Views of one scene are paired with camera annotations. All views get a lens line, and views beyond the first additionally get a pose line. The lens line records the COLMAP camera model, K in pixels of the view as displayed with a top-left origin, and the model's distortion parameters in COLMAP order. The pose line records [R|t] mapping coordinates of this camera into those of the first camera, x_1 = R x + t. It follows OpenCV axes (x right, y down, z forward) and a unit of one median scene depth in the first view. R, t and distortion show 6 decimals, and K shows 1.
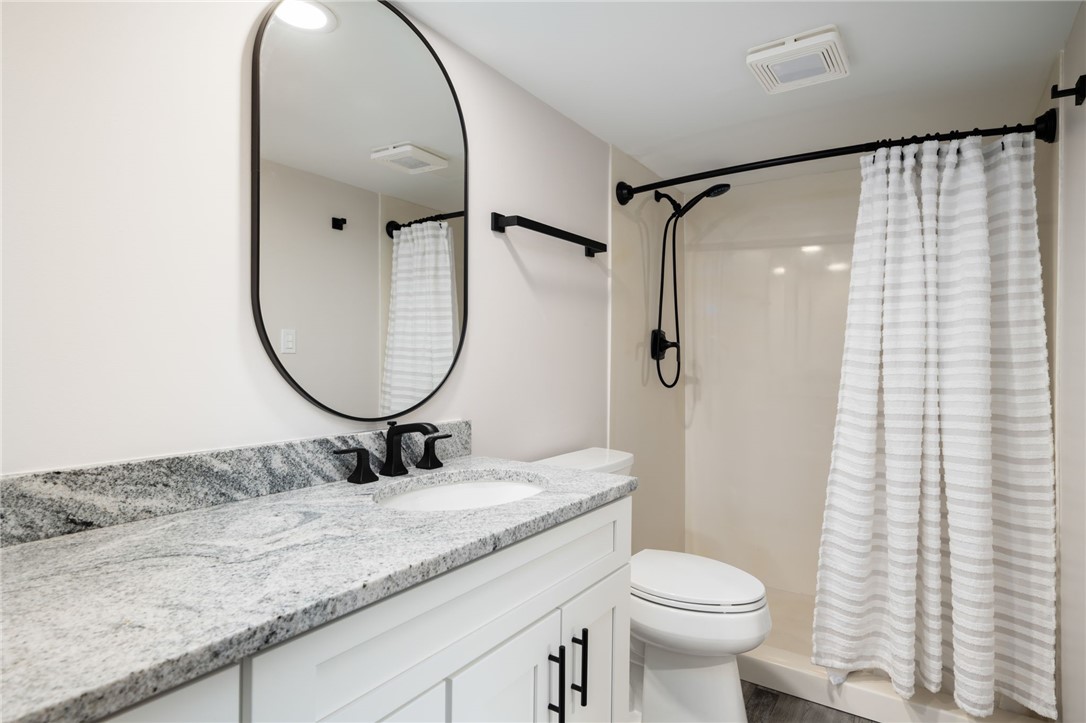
lens RADIAL K [[574.8, 0, 562.0], [0, 574.8, 356.7], [0, 0, 1]] dist [0.000766, 0.000222]
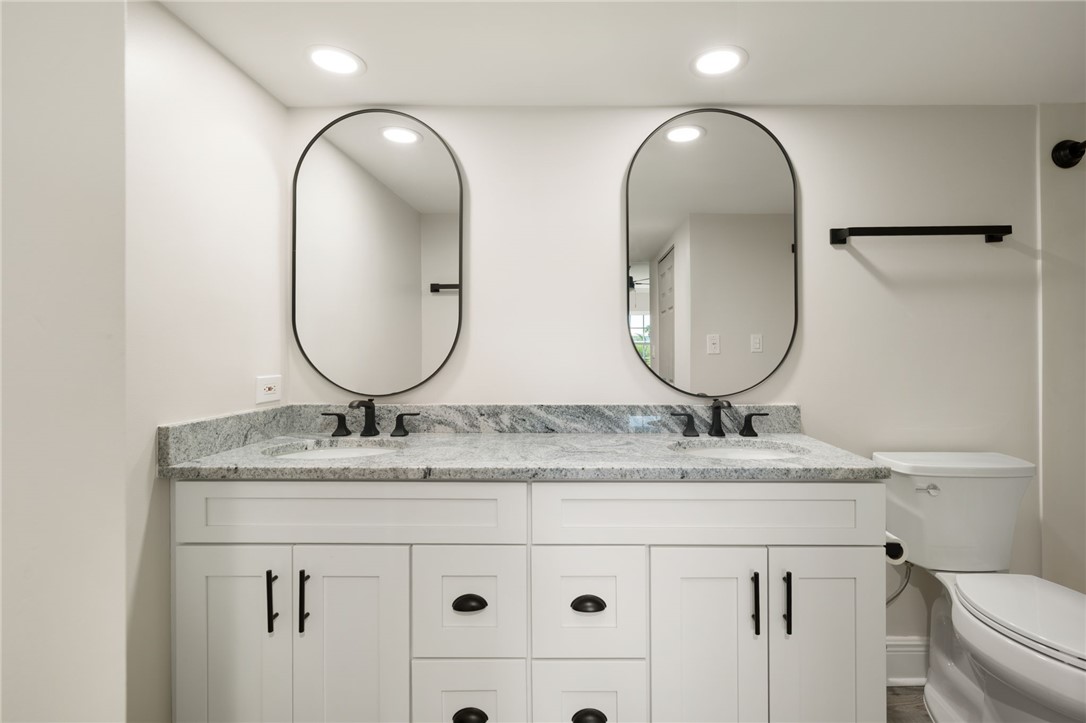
lens RADIAL K [[457.4, 0, 543.0], [0, 457.4, 361.5], [0, 0, 1]] dist [0.000023, 0.000076]
pose [[0.533281, 0.005898, -0.845918, 0.576299], [0.005406, 0.999932, 0.010380, 0.005829], [0.845921, -0.010108, 0.533212, 0.025514]]
